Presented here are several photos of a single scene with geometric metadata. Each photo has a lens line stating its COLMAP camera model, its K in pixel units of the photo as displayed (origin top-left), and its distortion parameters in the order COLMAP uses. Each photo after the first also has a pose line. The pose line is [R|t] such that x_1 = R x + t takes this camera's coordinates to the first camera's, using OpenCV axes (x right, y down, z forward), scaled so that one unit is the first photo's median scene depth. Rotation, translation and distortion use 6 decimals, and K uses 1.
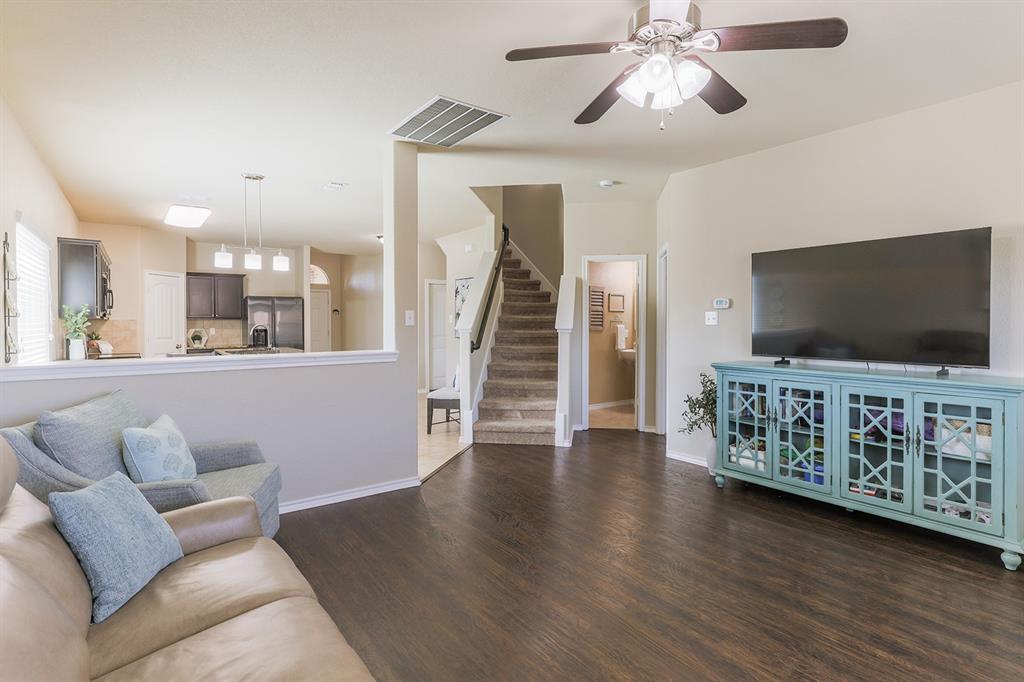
lens RADIAL K [[498.9, 0, 507.5], [0, 498.9, 334.7], [0, 0, 1]] dist [-0.009037, 0.006141]
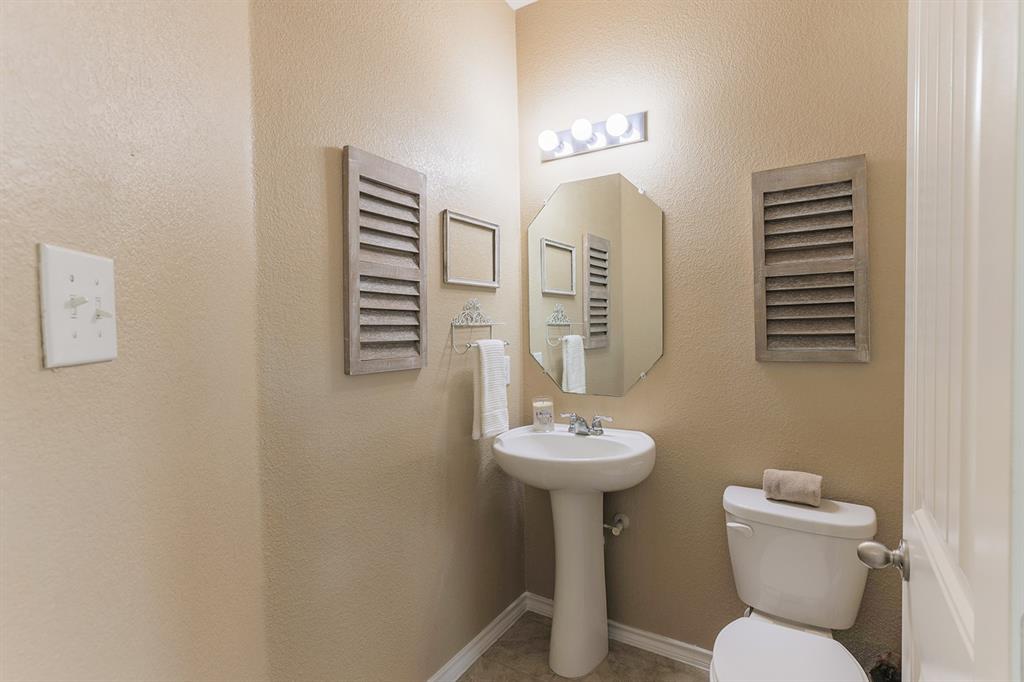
lens RADIAL K [[498.9, 0, 511.6], [0, 498.9, 337.7], [0, 0, 1]] dist [-0.009037, 0.006141]
pose [[0.933053, -0.021881, 0.359074, 0.103969], [0.023435, 0.999725, 0.000026, -0.014298], [-0.358976, 0.008391, 0.933309, 0.540405]]
